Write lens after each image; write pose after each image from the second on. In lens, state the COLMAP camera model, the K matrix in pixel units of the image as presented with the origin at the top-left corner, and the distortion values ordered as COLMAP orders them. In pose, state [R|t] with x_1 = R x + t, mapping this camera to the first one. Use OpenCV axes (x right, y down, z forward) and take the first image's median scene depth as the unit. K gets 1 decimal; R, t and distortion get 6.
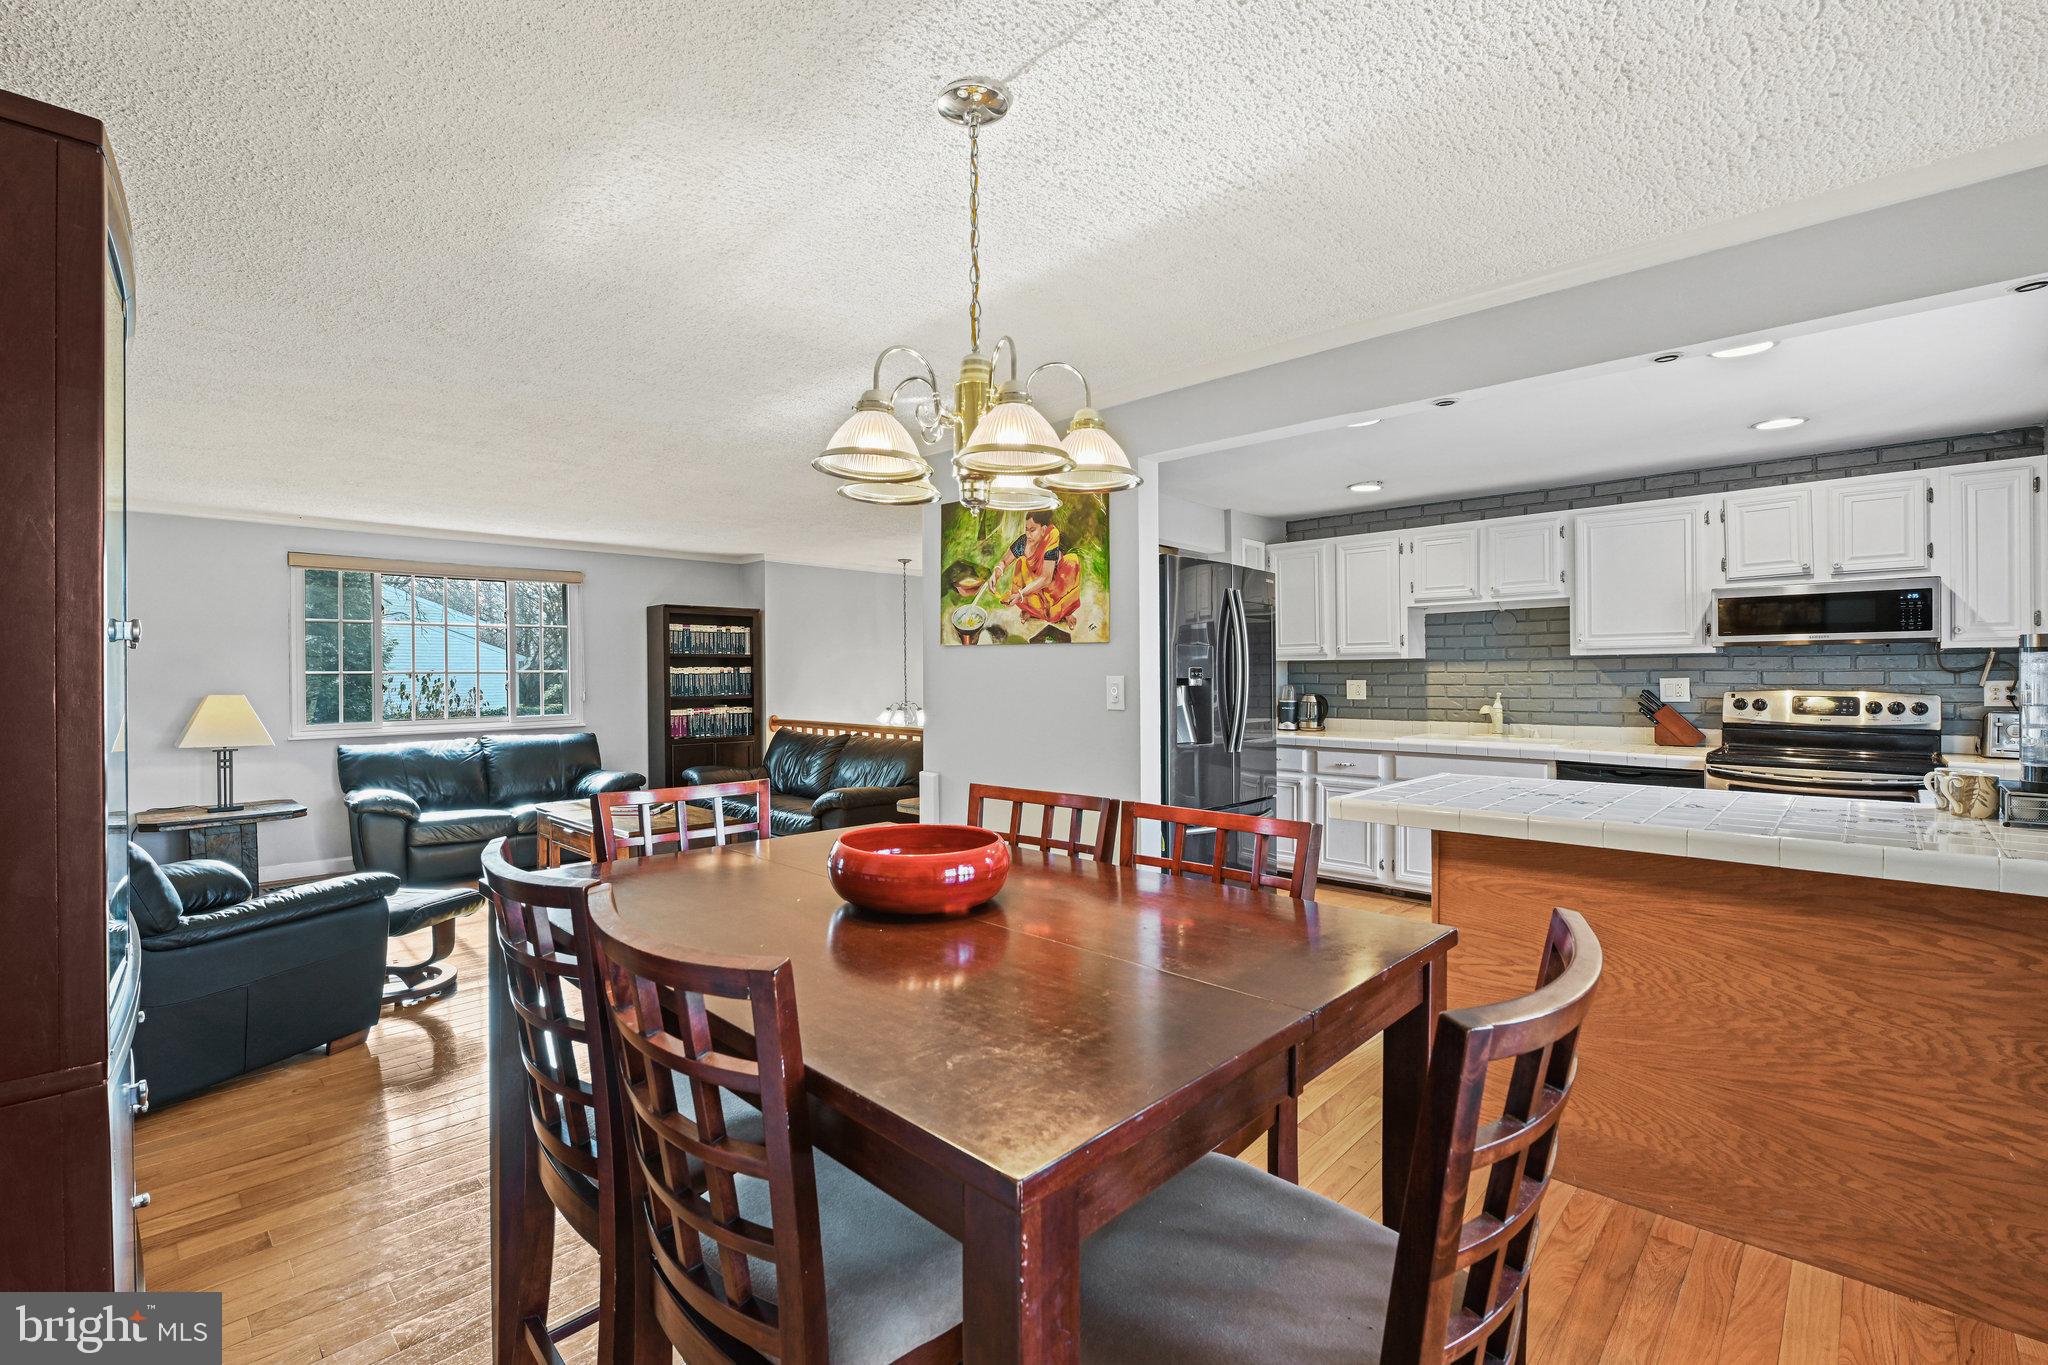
lens RADIAL K [[895.8, 0, 1016.7], [0, 895.8, 687.0], [0, 0, 1]] dist [-0.007538, -0.002647]
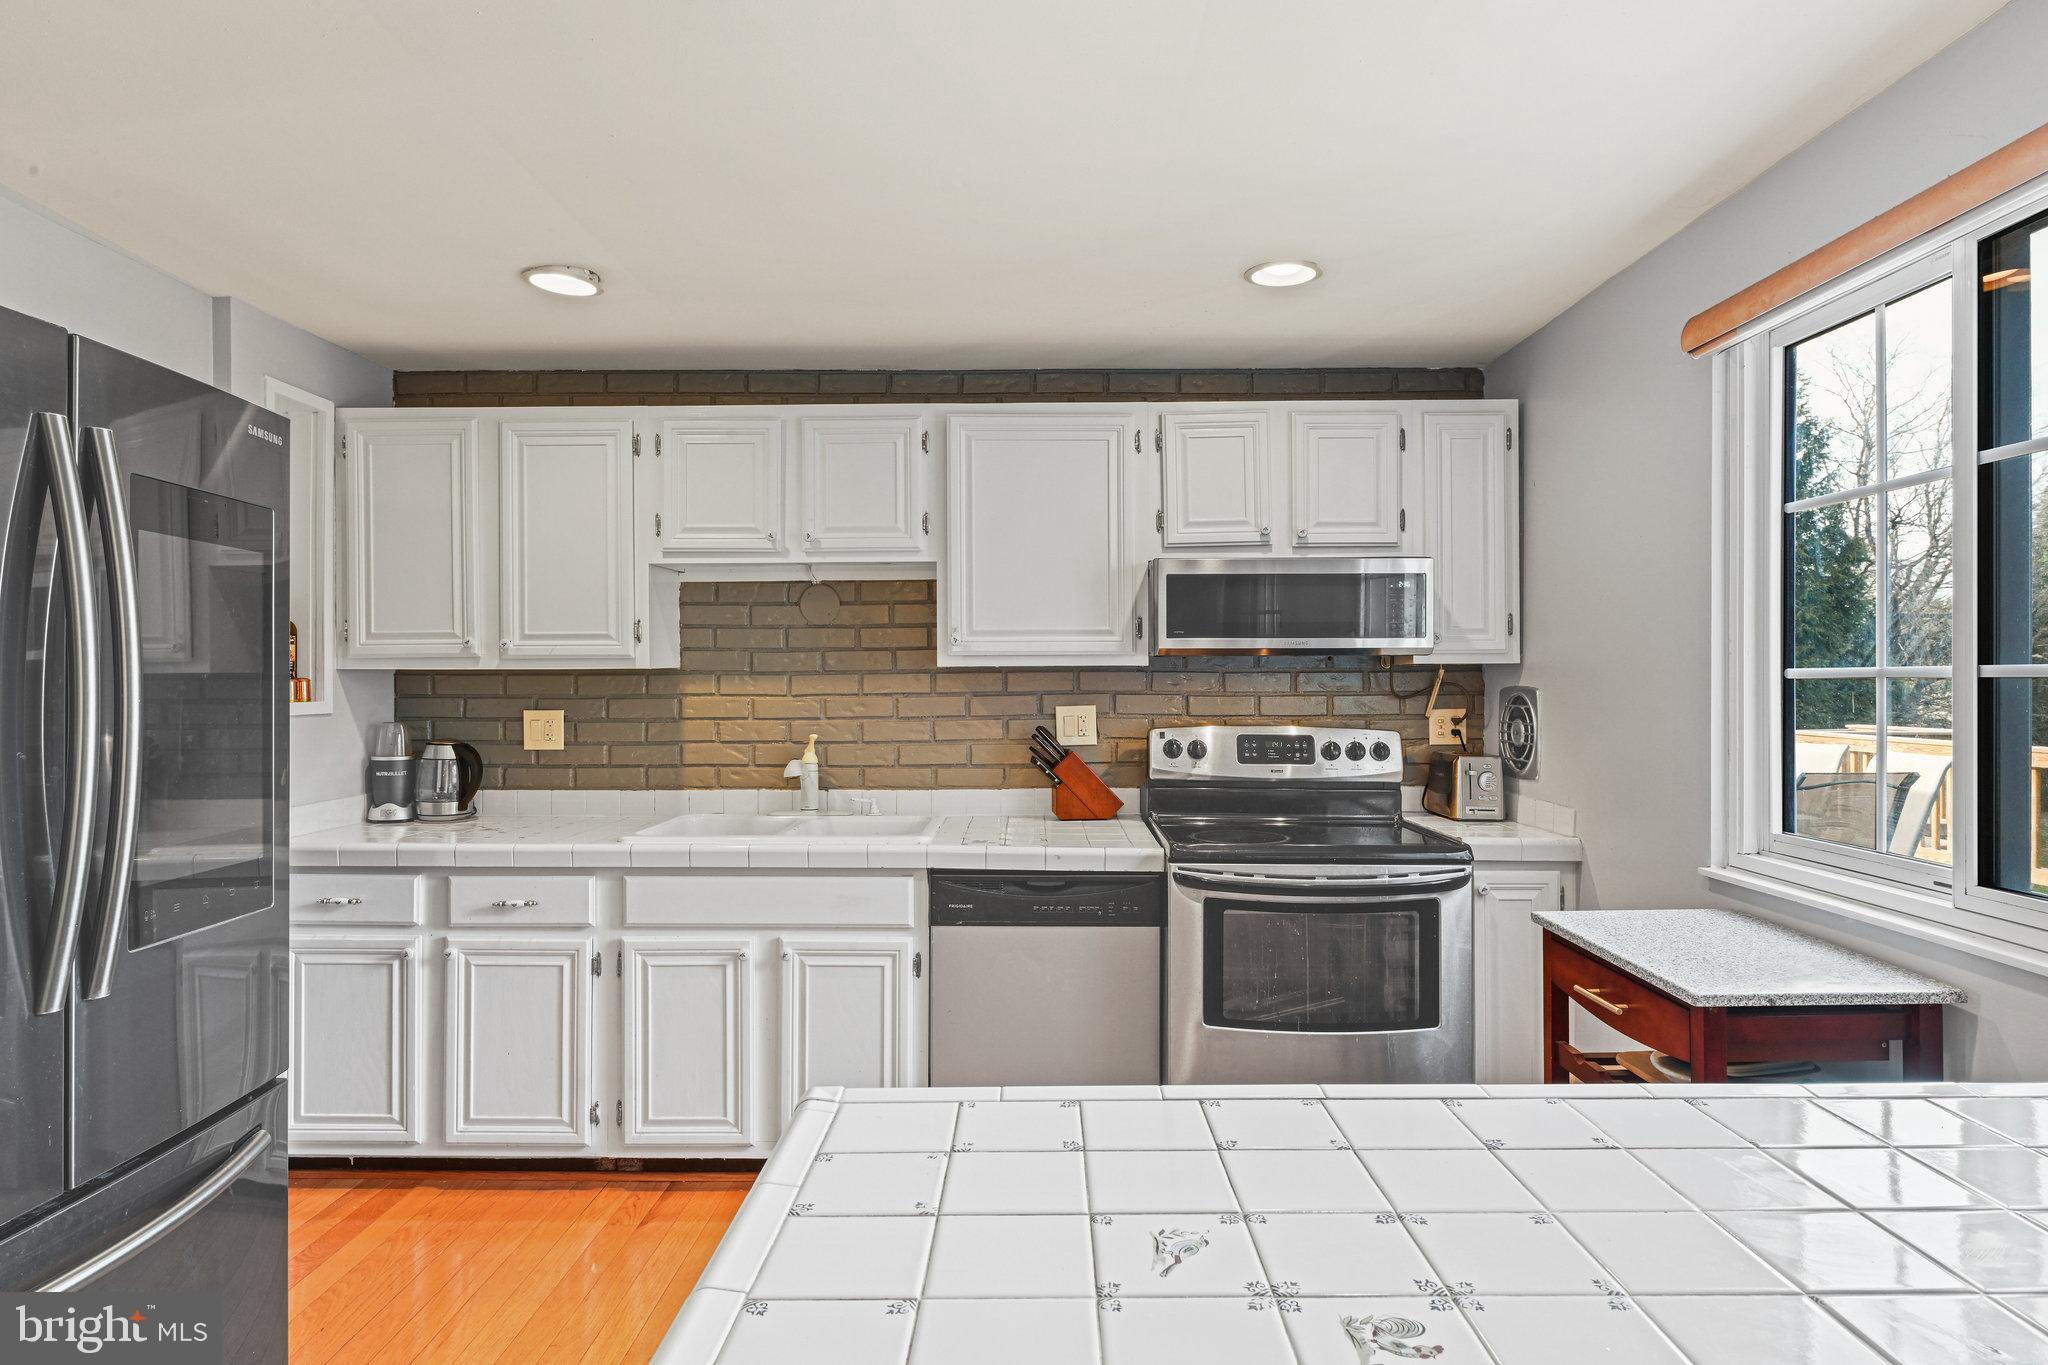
lens RADIAL K [[1146.6, 0, 1031.6], [0, 1146.6, 650.9], [0, 0, 1]] dist [0.005286, 0.001662]
pose [[0.728443, 0.019840, 0.684819, 0.170113], [0.007932, 0.999269, -0.037387, -0.017504], [-0.685061, 0.032667, 0.727753, 0.426567]]
